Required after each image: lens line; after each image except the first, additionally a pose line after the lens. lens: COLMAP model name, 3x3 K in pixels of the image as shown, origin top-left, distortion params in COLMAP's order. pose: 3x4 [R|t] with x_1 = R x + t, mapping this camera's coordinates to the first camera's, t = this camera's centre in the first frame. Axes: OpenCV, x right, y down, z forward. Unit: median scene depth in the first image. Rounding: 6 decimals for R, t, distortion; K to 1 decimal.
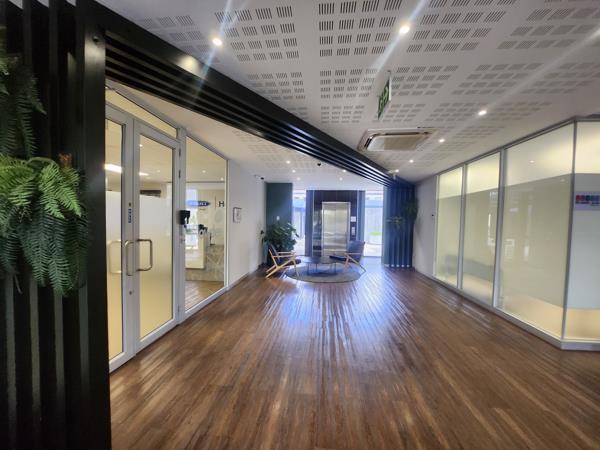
lens RADIAL K [[237.0, 0, 298.3], [0, 237.0, 228.0], [0, 0, 1]] dist [-0.029591, 0.001913]
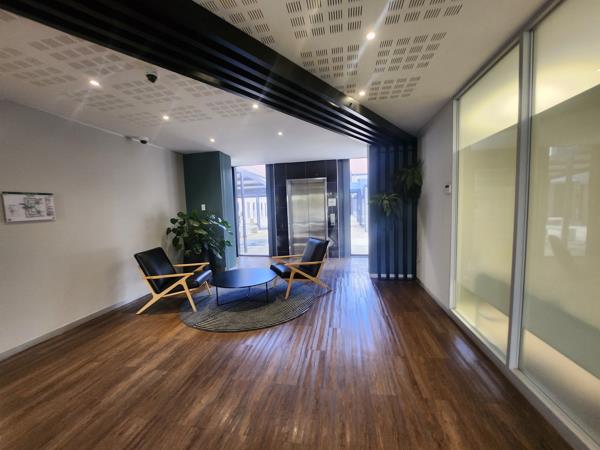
lens RADIAL K [[237.0, 0, 301.6], [0, 237.0, 224.7], [0, 0, 1]] dist [-0.029591, 0.001913]
pose [[0.996340, -0.042900, -0.073929, 0.246731], [0.046258, 0.997945, 0.044328, -0.008267], [0.071875, -0.047586, 0.996278, 0.397886]]
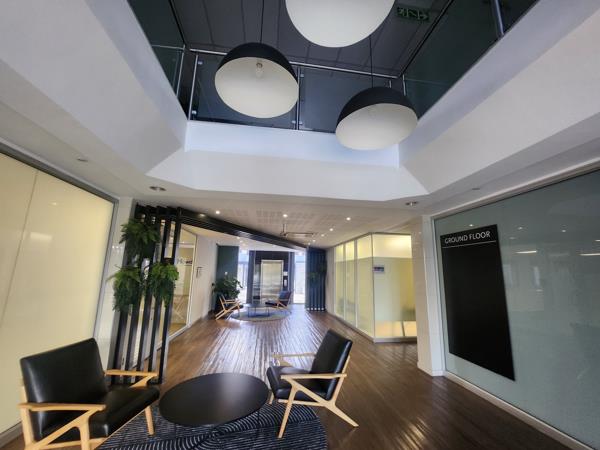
lens RADIAL K [[237.0, 0, 297.0], [0, 237.0, 227.4], [0, 0, 1]] dist [-0.029591, 0.001913]
pose [[0.972582, 0.047234, 0.227712, -0.016130], [0.002413, 0.977055, -0.212974, -0.011140], [-0.232547, 0.207685, 0.950152, -0.380090]]
